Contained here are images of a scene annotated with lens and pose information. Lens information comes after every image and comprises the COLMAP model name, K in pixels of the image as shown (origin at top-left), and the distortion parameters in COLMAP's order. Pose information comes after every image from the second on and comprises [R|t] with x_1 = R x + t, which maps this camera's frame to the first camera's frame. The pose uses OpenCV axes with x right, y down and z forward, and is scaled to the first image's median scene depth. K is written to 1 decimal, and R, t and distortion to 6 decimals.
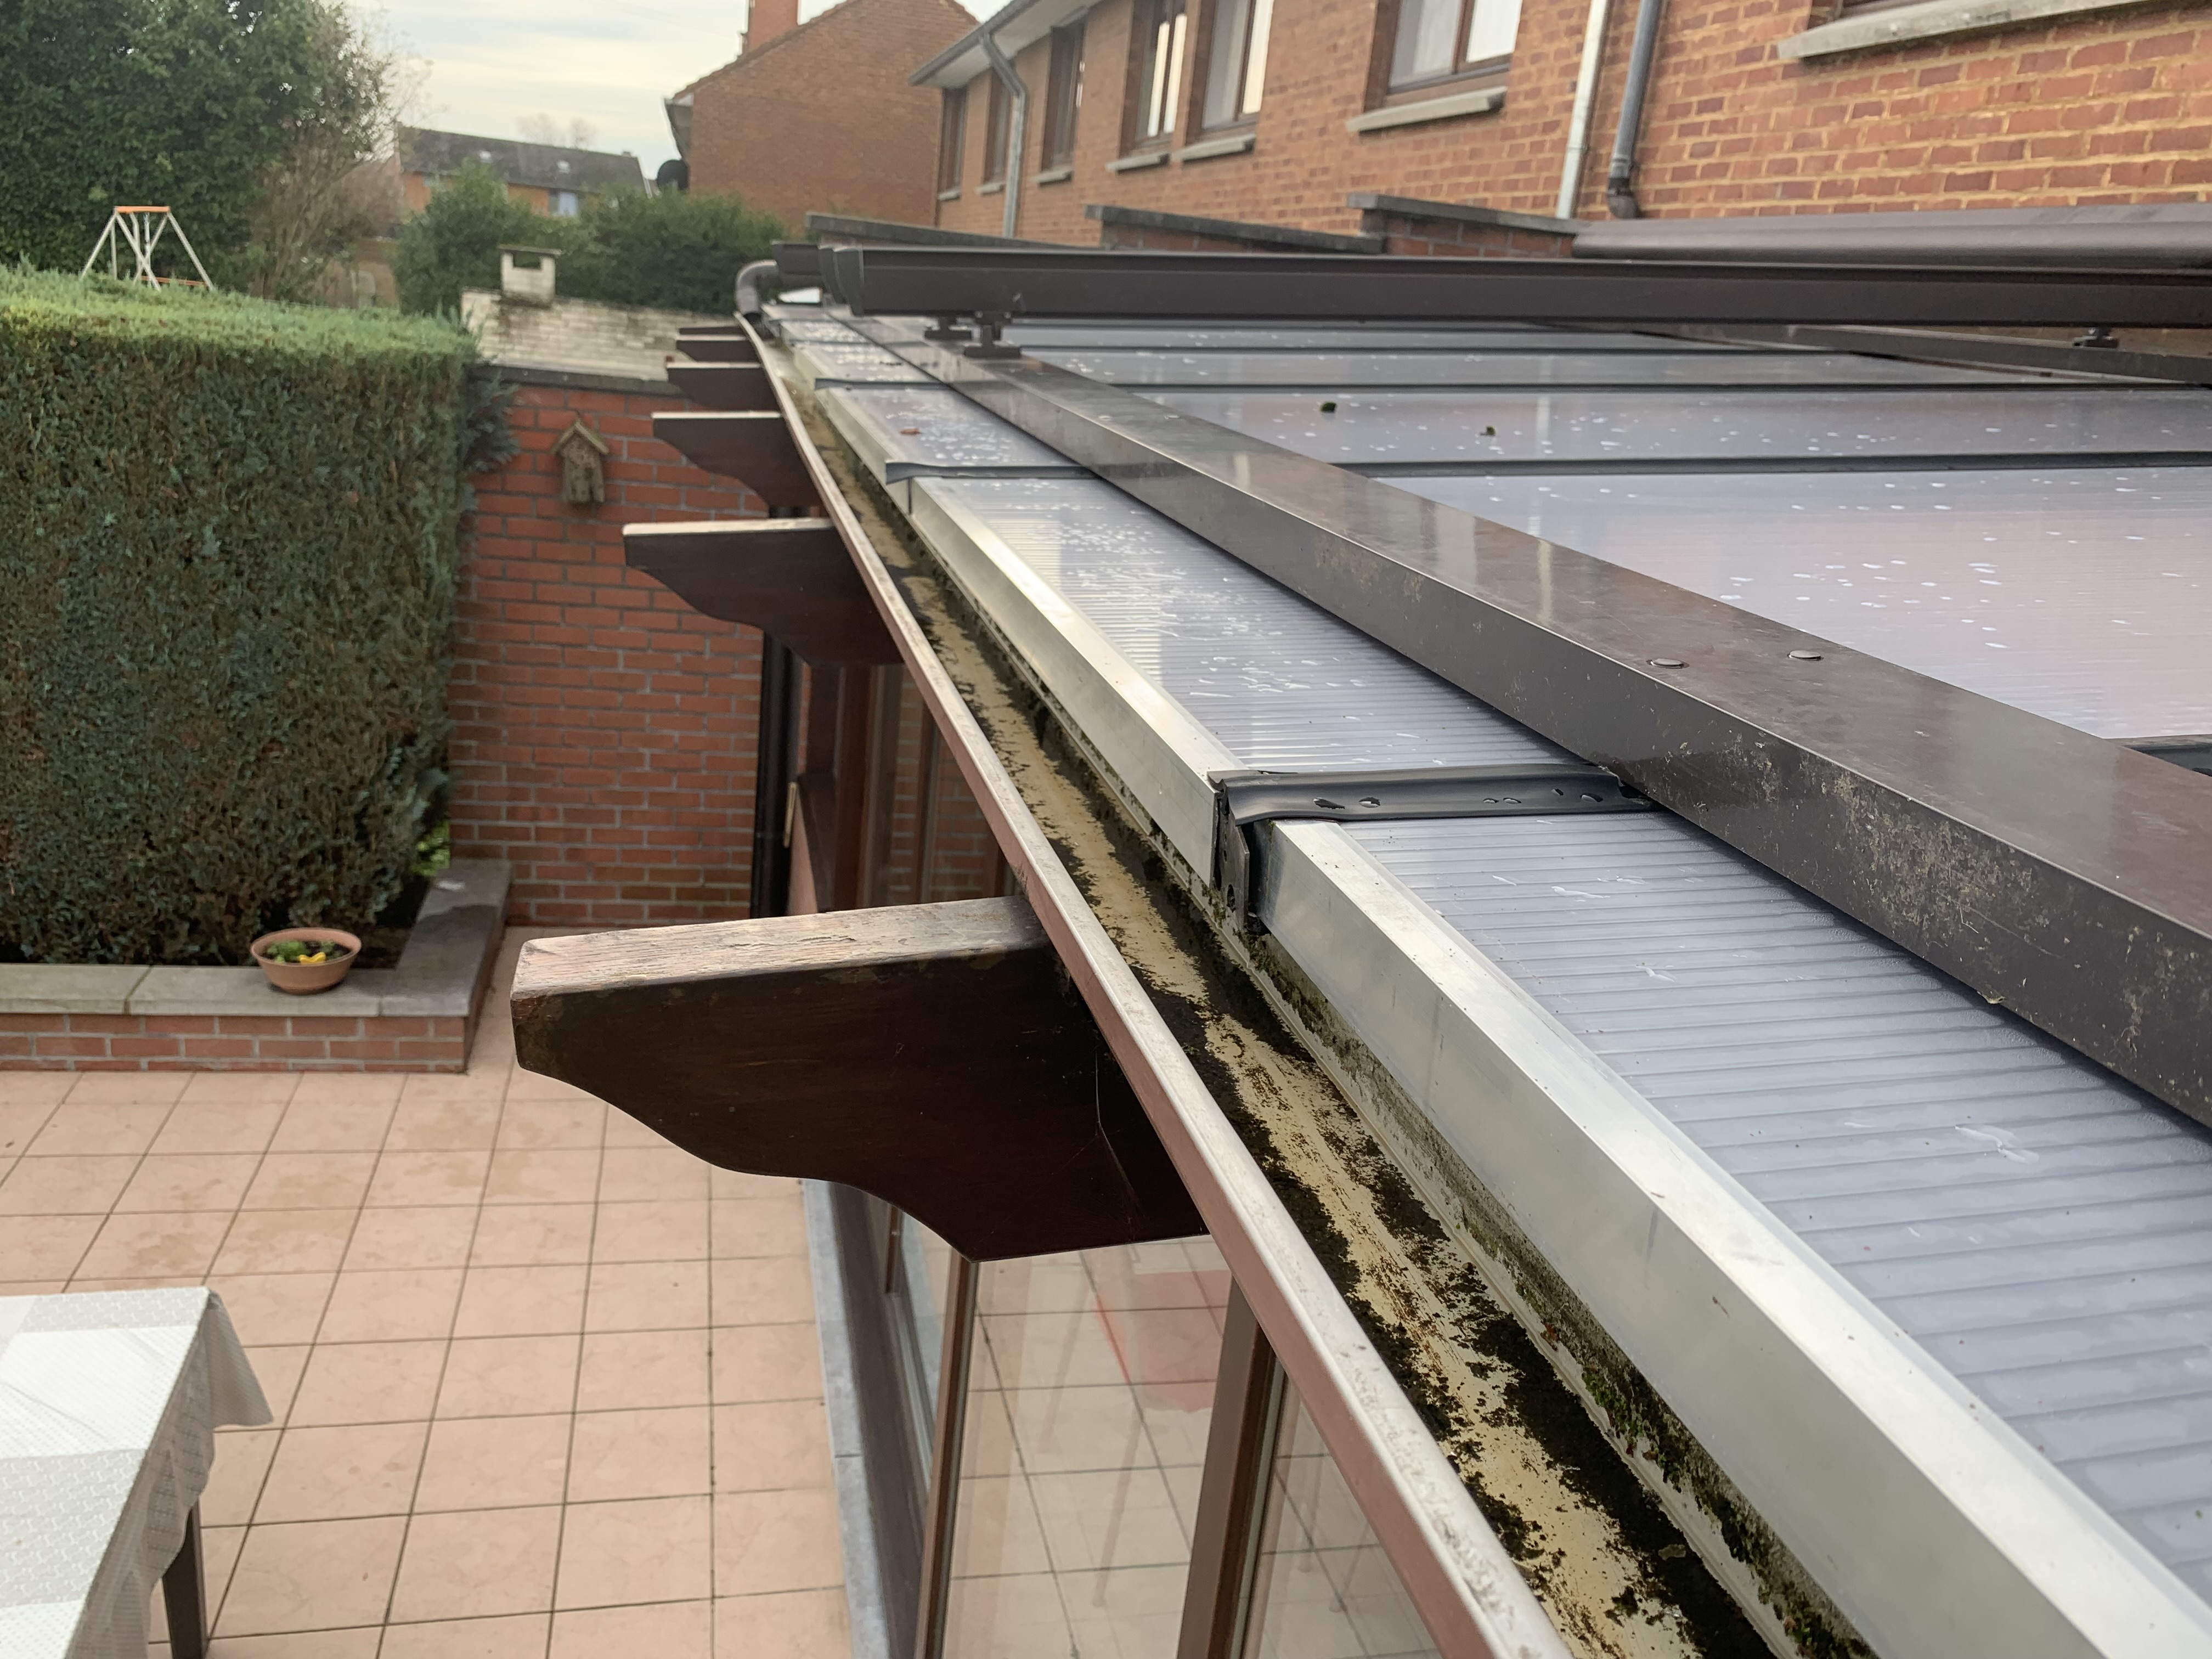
lens RADIAL K [[1696.9, 0, 1096.4], [0, 1696.9, 810.7], [0, 0, 1]] dist [0.010056, -0.020905]
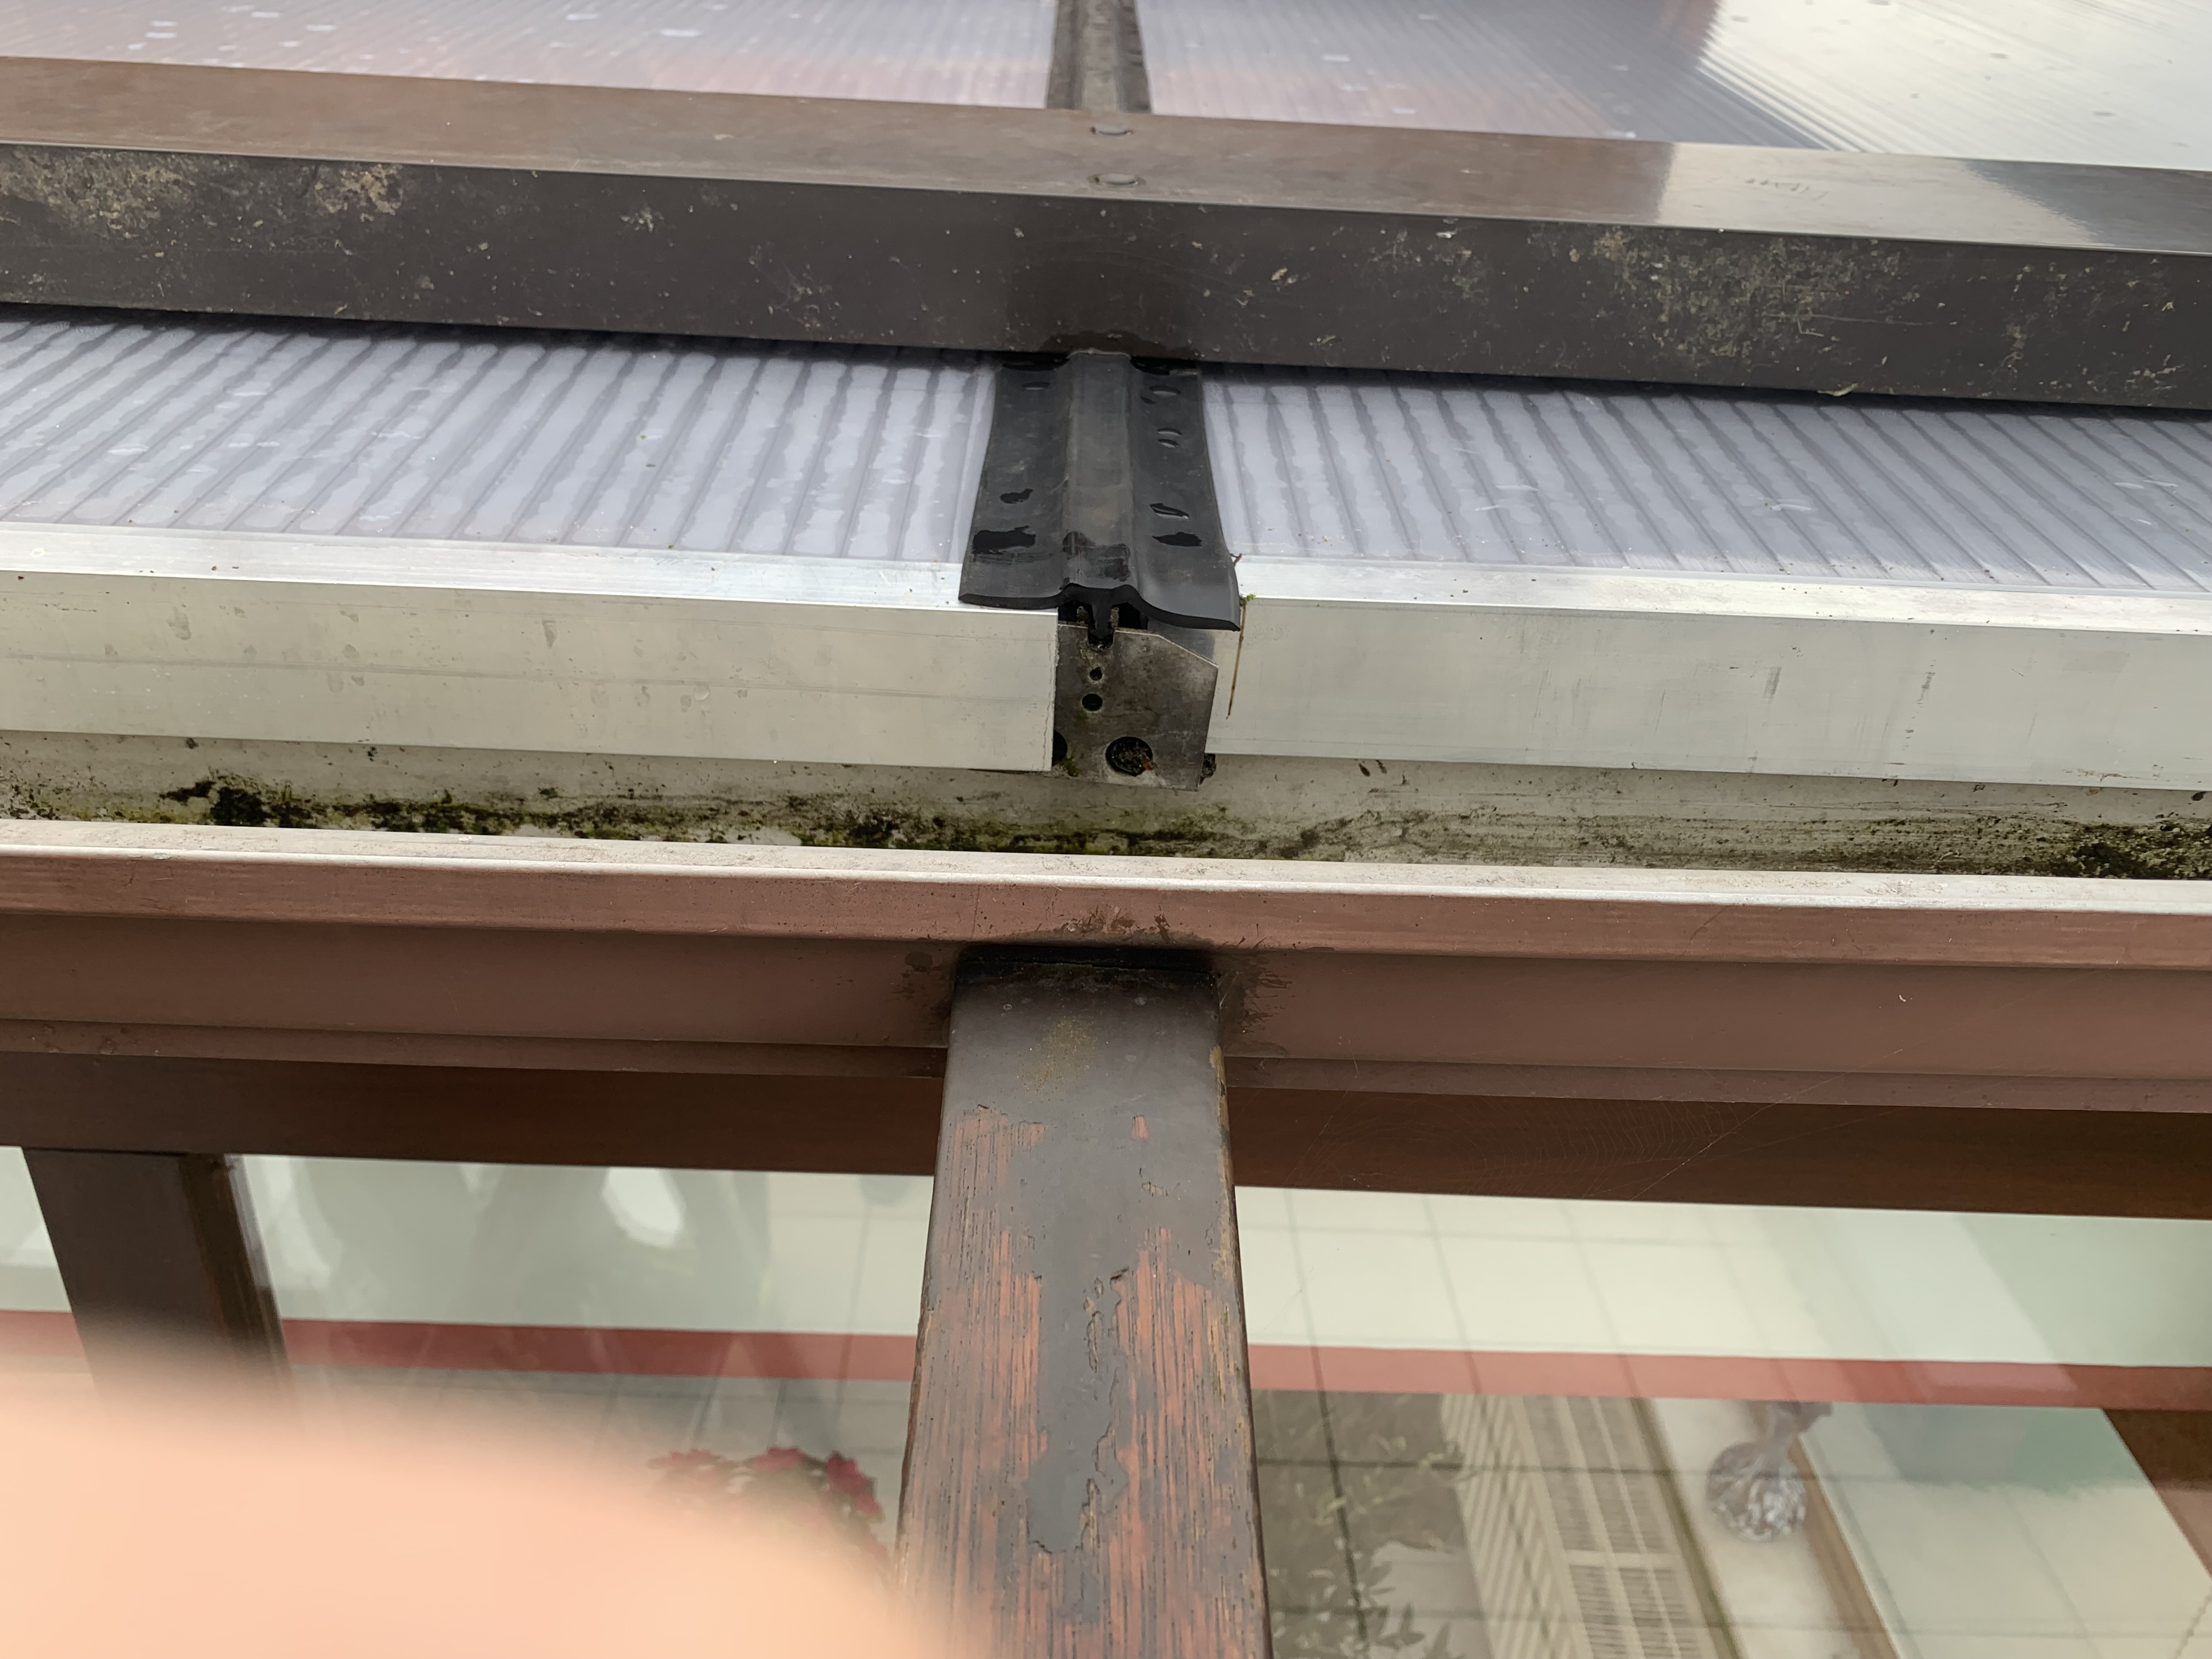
lens RADIAL K [[1696.9, 0, 1091.3], [0, 1696.9, 813.7], [0, 0, 1]] dist [0.010056, -0.020905]
pose [[0.218365, -0.544892, 0.809573, -0.086756], [0.264885, 0.831544, 0.488233, -0.047086], [-0.939230, 0.107831, 0.325914, 0.172023]]
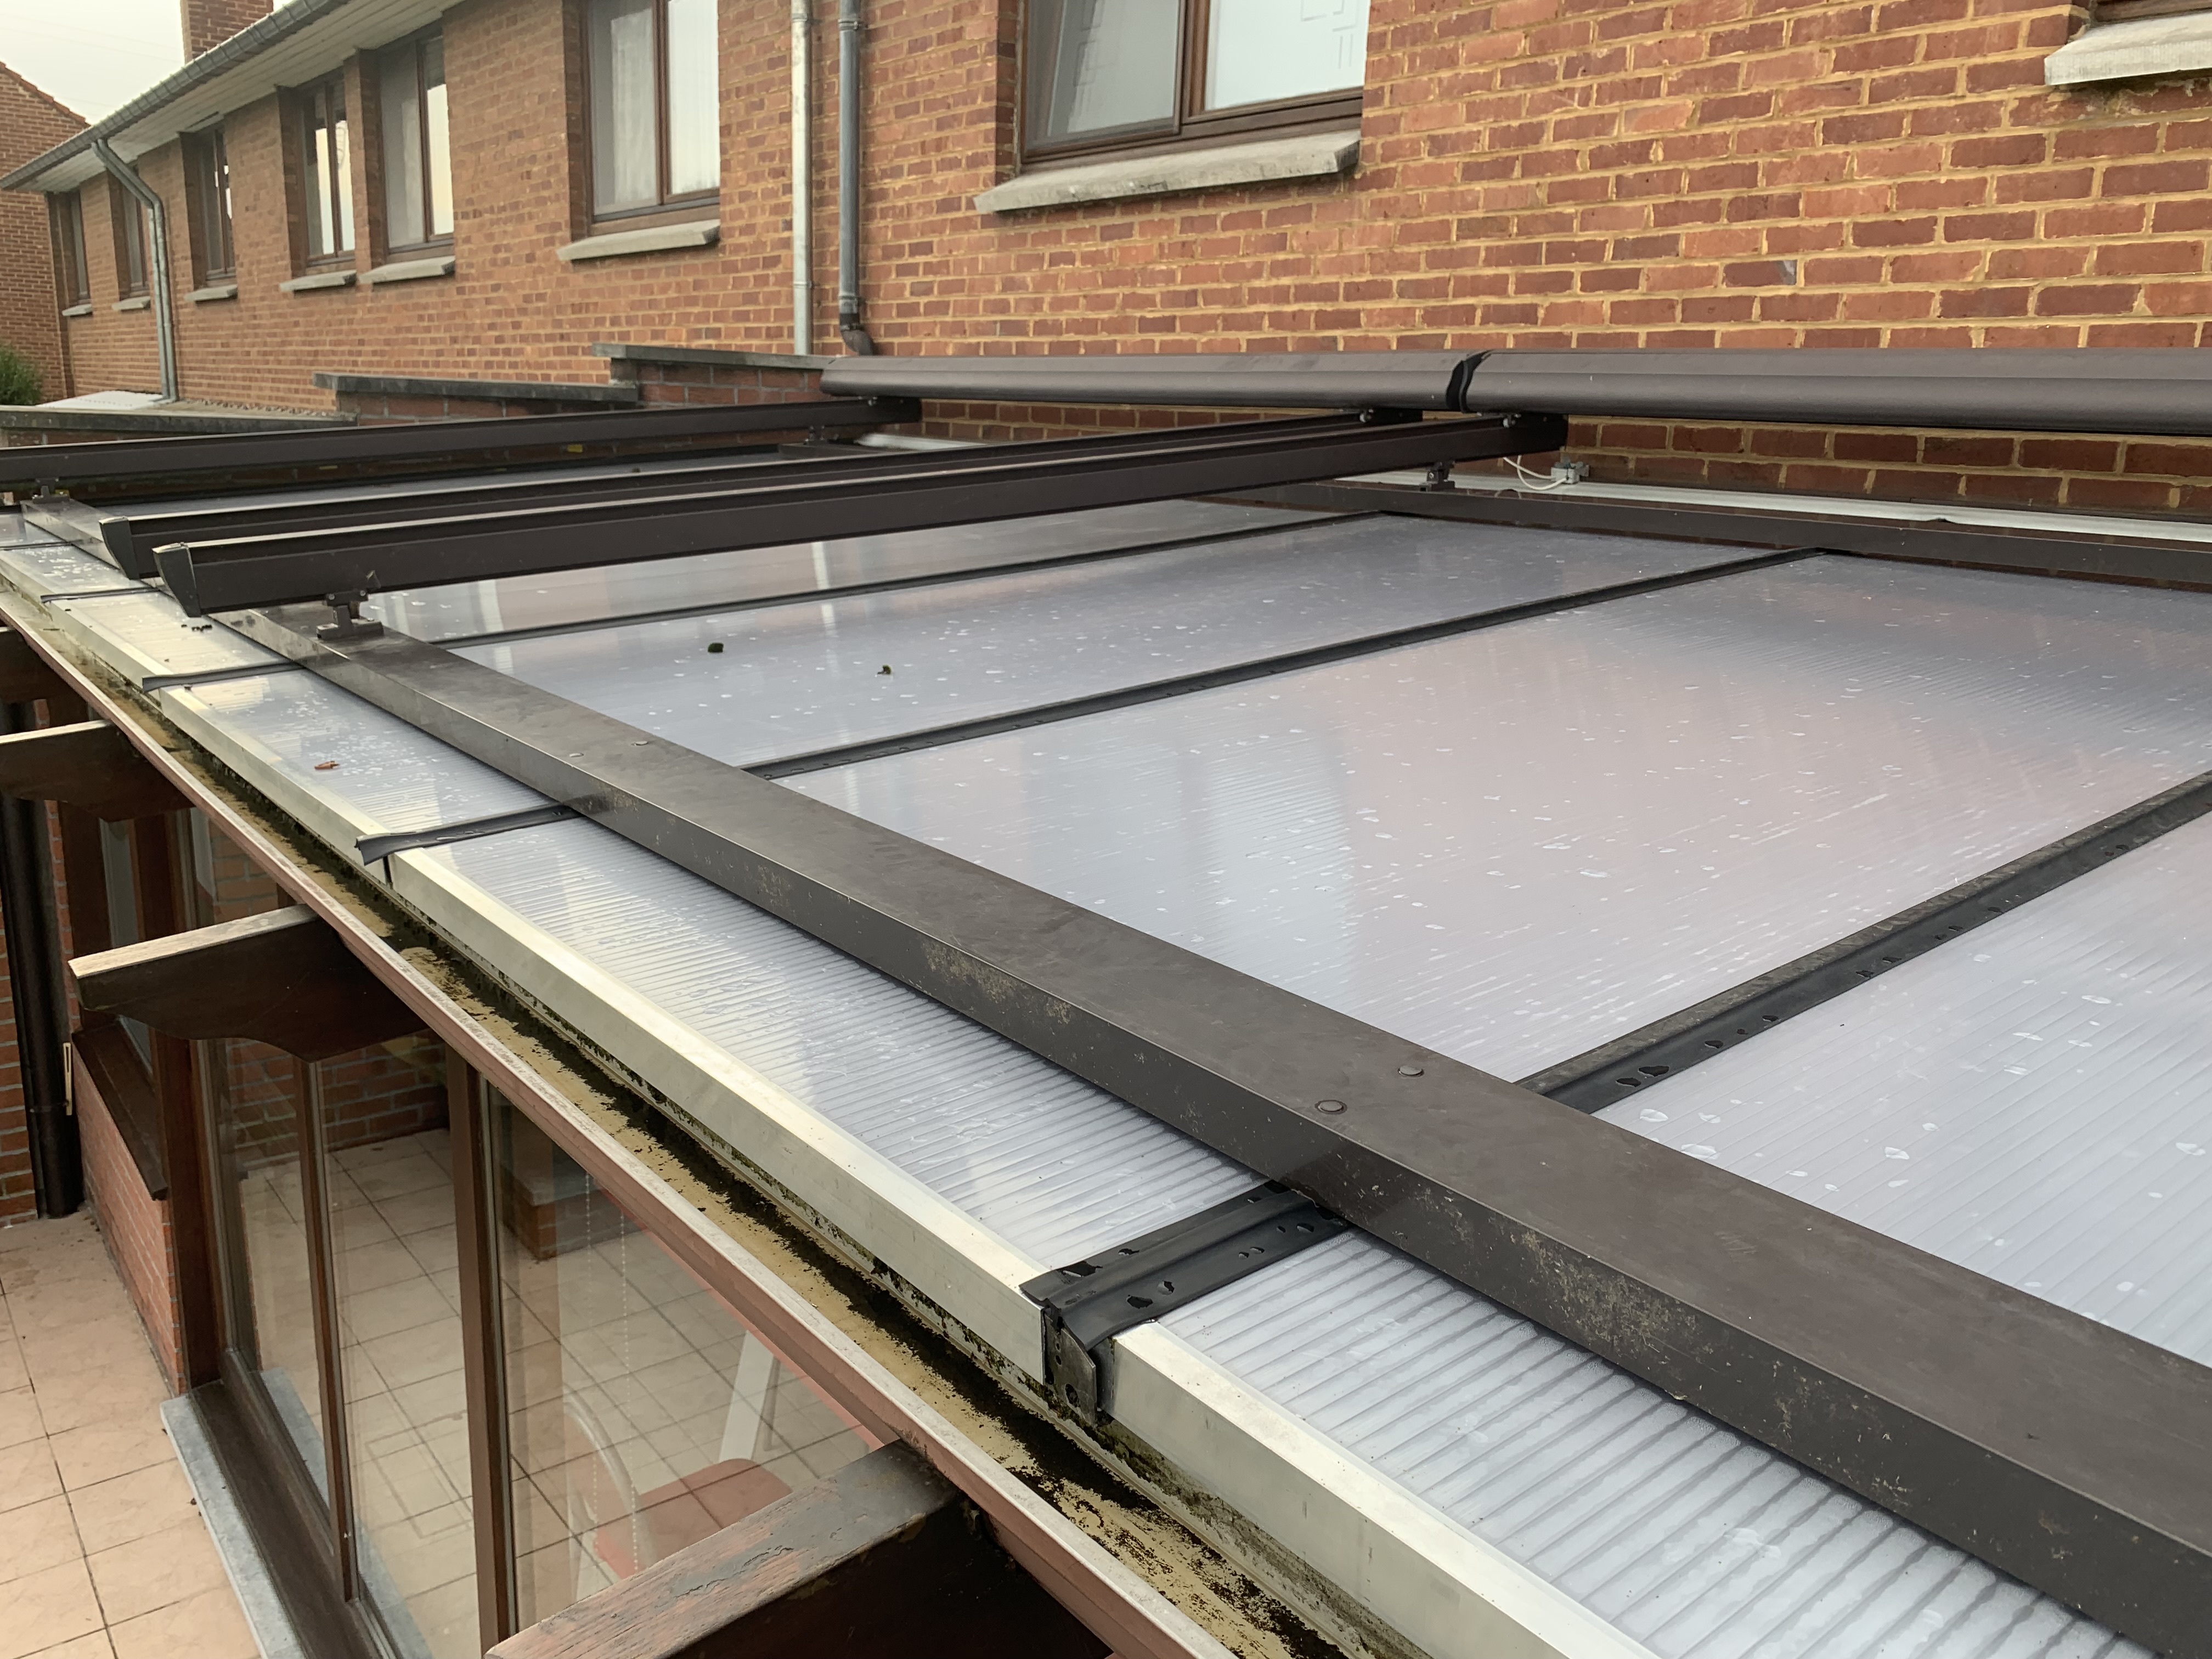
lens RADIAL K [[1696.9, 0, 1088.5], [0, 1696.9, 811.3], [0, 0, 1]] dist [0.010056, -0.020905]
pose [[0.899960, -0.169633, 0.401618, -0.067352], [0.182945, 0.983109, 0.005289, -0.075170], [-0.395731, 0.068714, 0.915792, -0.028009]]
